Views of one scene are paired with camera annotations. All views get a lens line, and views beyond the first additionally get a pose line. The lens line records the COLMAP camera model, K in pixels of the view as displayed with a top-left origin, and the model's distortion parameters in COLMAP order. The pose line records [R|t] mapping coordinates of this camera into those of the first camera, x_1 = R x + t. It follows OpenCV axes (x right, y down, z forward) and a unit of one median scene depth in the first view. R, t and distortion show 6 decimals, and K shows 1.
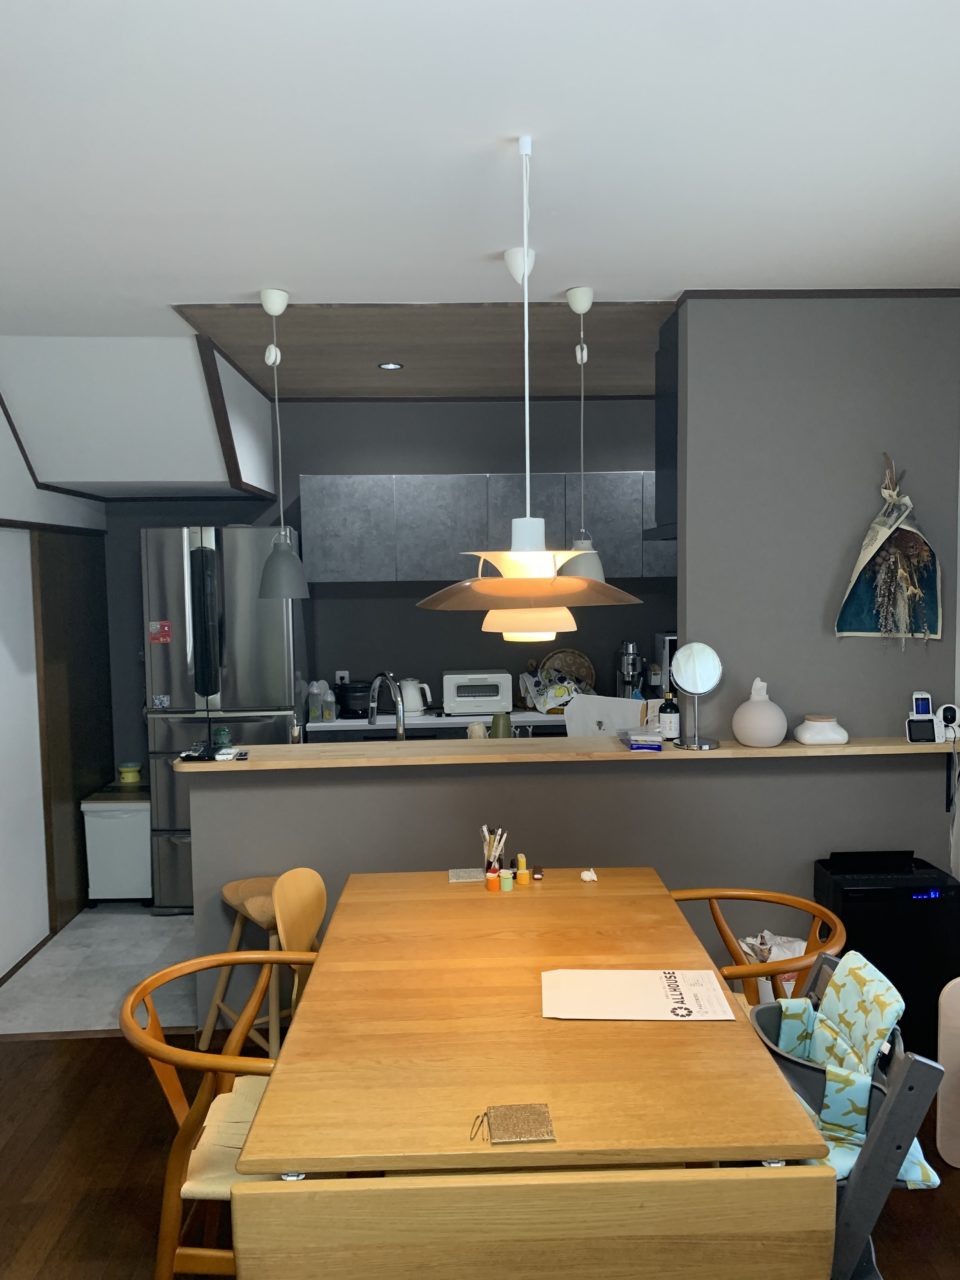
lens RADIAL K [[980.3, 0, 480.0], [0, 980.3, 640.0], [0, 0, 1]] dist [0.074641, -0.238491]
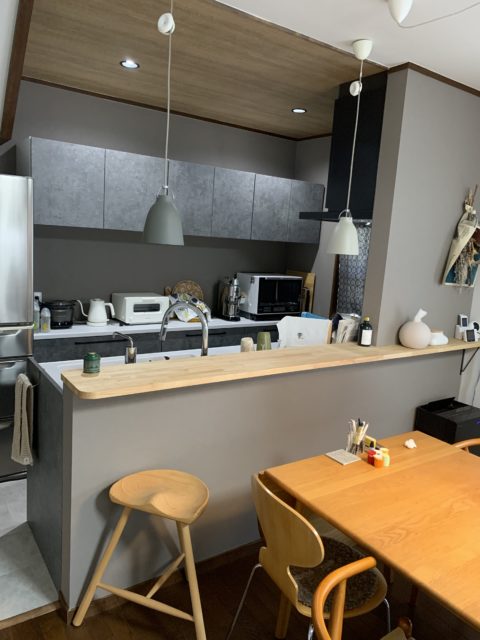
lens RADIAL K [[490.2, 0, 240.0], [0, 490.2, 320.0], [0, 0, 1]] dist [0.074641, -0.238491]
pose [[0.835751, -0.018042, 0.548812, -0.306621], [-0.041157, 0.994590, 0.095373, -0.007090], [-0.547563, -0.102295, 0.830488, 0.315159]]
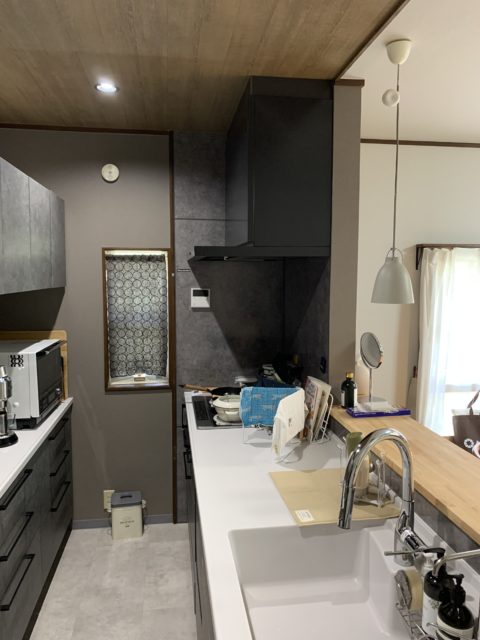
lens RADIAL K [[490.2, 0, 240.0], [0, 490.2, 320.0], [0, 0, 1]] dist [0.074641, -0.238491]
pose [[-0.119608, -0.080401, 0.989560, -0.321232], [0.066691, 0.993814, 0.088808, -0.061978], [-0.990579, 0.076617, -0.113506, 0.842836]]
